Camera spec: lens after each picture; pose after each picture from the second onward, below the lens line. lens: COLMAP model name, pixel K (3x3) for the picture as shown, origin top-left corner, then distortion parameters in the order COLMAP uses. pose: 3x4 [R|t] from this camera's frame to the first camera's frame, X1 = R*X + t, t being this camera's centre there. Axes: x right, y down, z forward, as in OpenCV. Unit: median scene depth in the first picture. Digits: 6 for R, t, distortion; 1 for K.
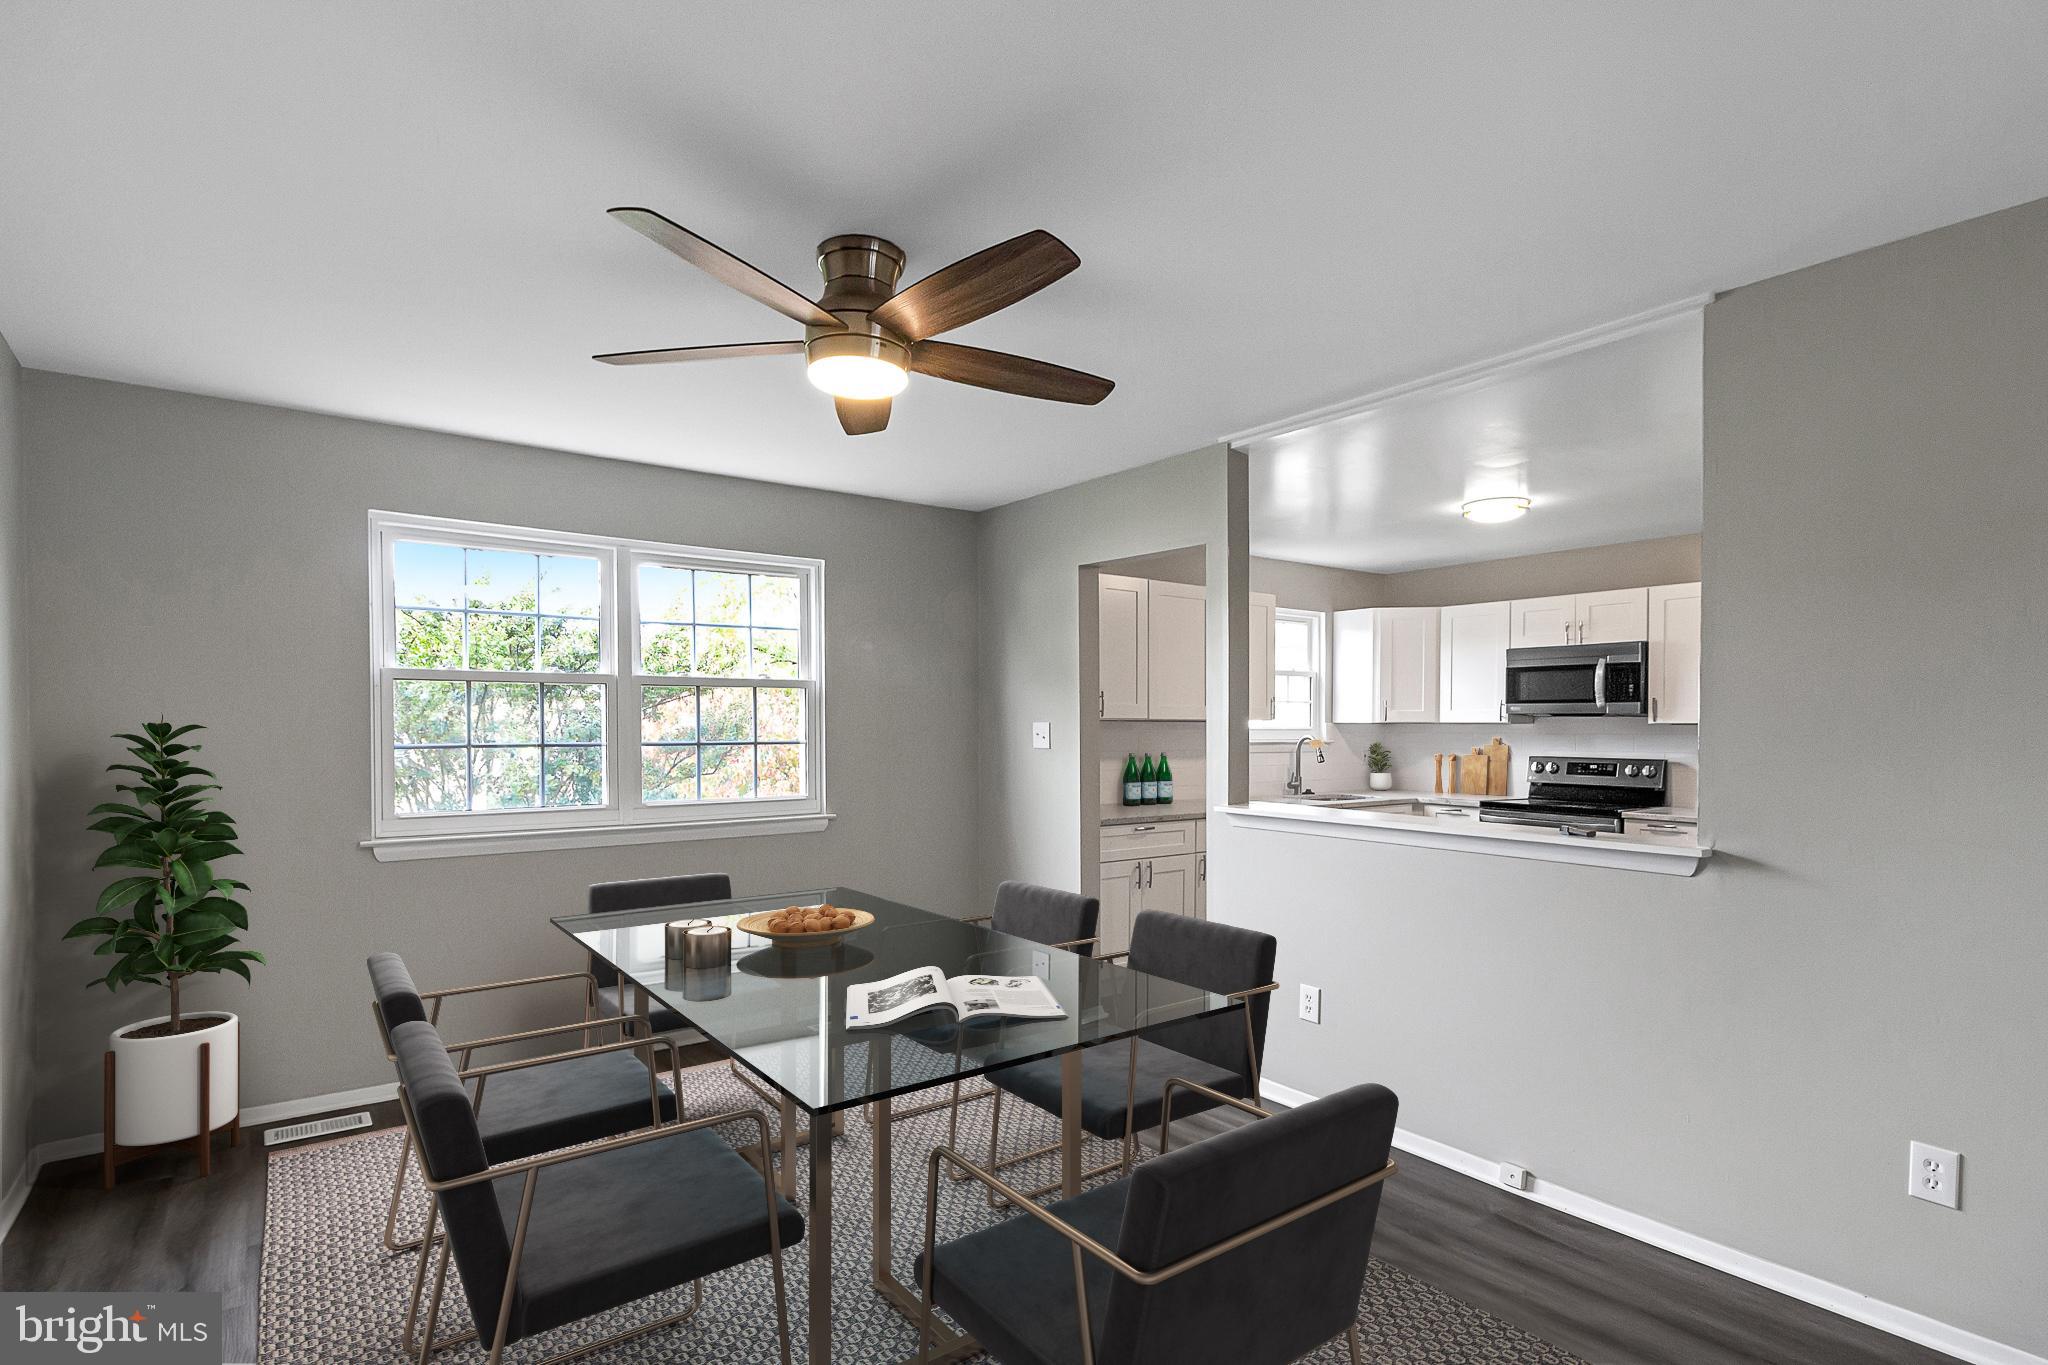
lens RADIAL K [[1057.2, 0, 992.9], [0, 1057.2, 734.2], [0, 0, 1]] dist [0.000731, -0.000209]
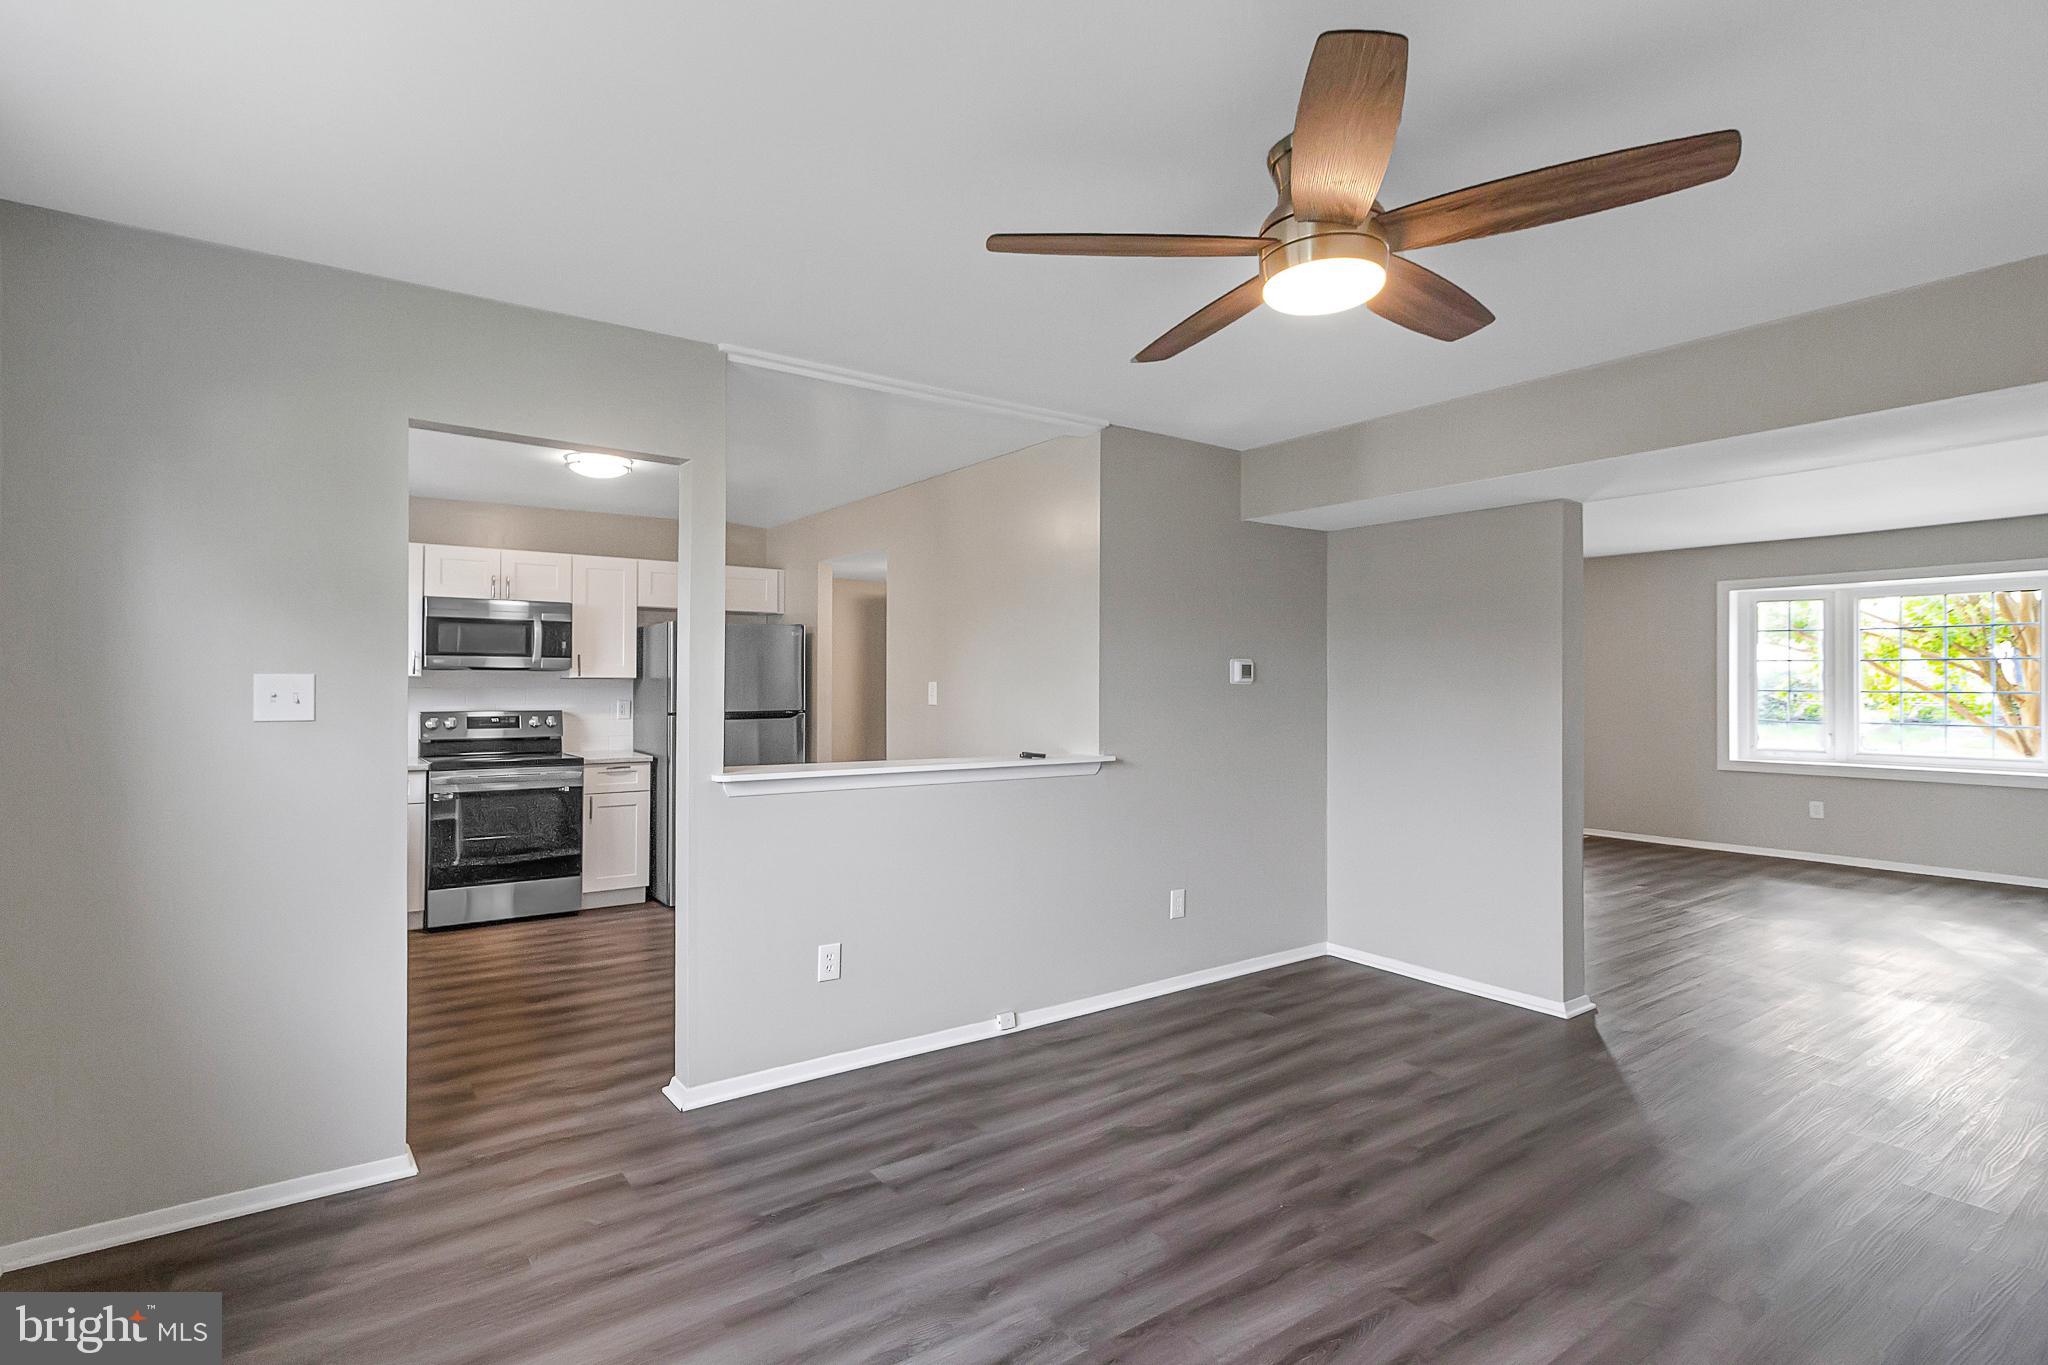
lens RADIAL K [[964.0, 0, 1025.6], [0, 964.0, 677.5], [0, 0, 1]] dist [0.001514, 0.000082]
pose [[0.004610, 0.002245, 0.999987, -0.360847], [0.007567, 0.999969, -0.002280, -0.004108], [-0.999961, 0.007578, 0.004593, 0.490136]]
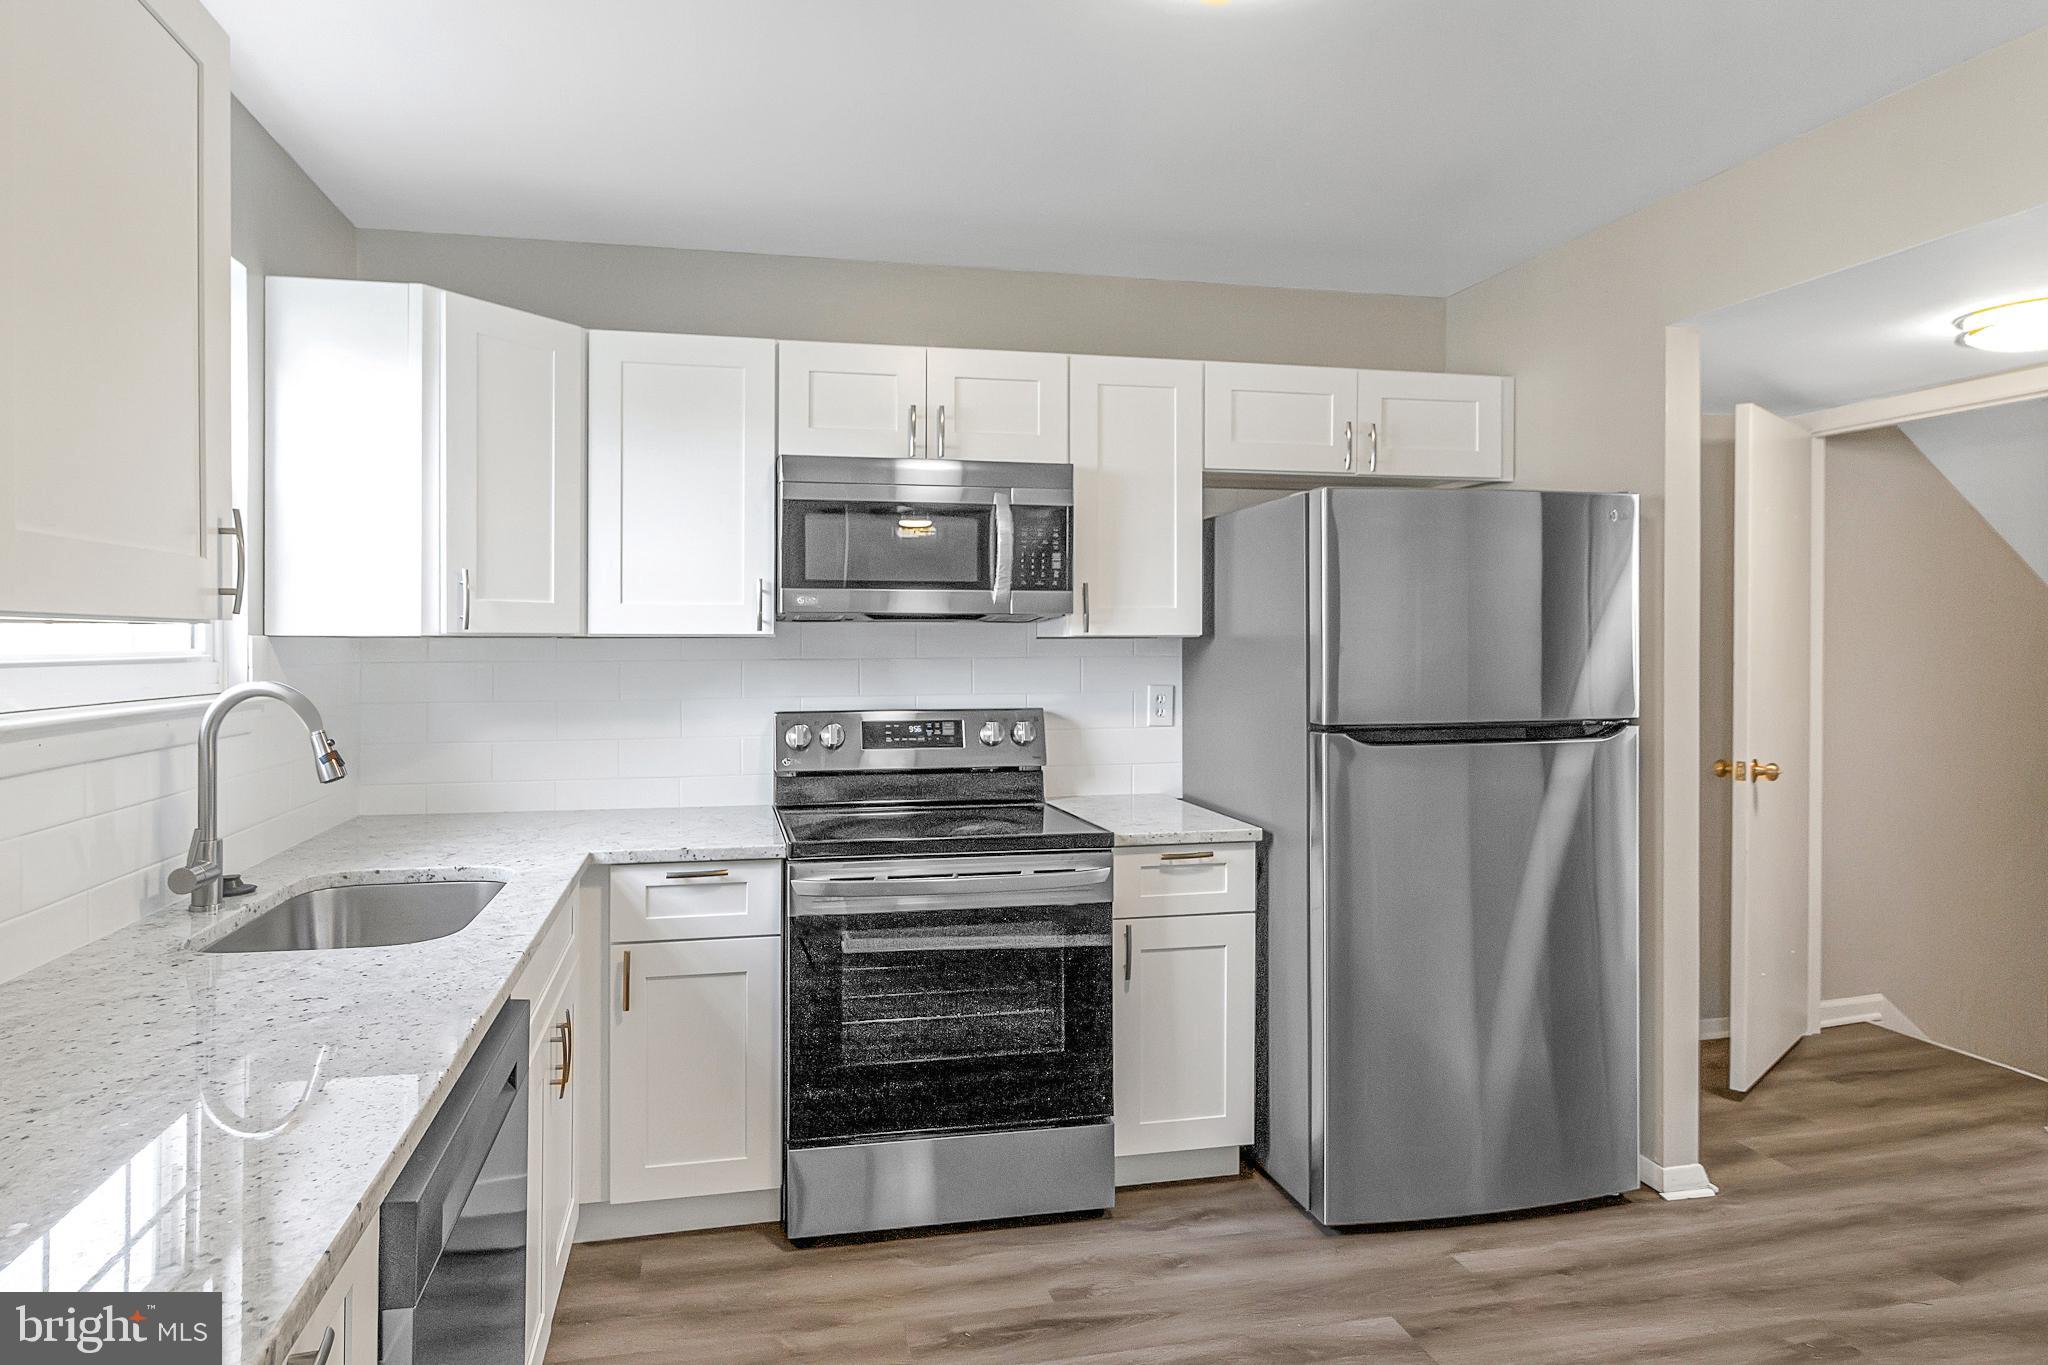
lens RADIAL K [[1139.7, 0, 966.8], [0, 1139.7, 650.9], [0, 0, 1]] dist [0.001764, 0.000355]
pose [[0.414786, -0.012786, 0.909829, 0.119712], [0.013143, 0.999881, 0.008060, -0.007735], [-0.909824, 0.008614, 0.414904, 0.777277]]
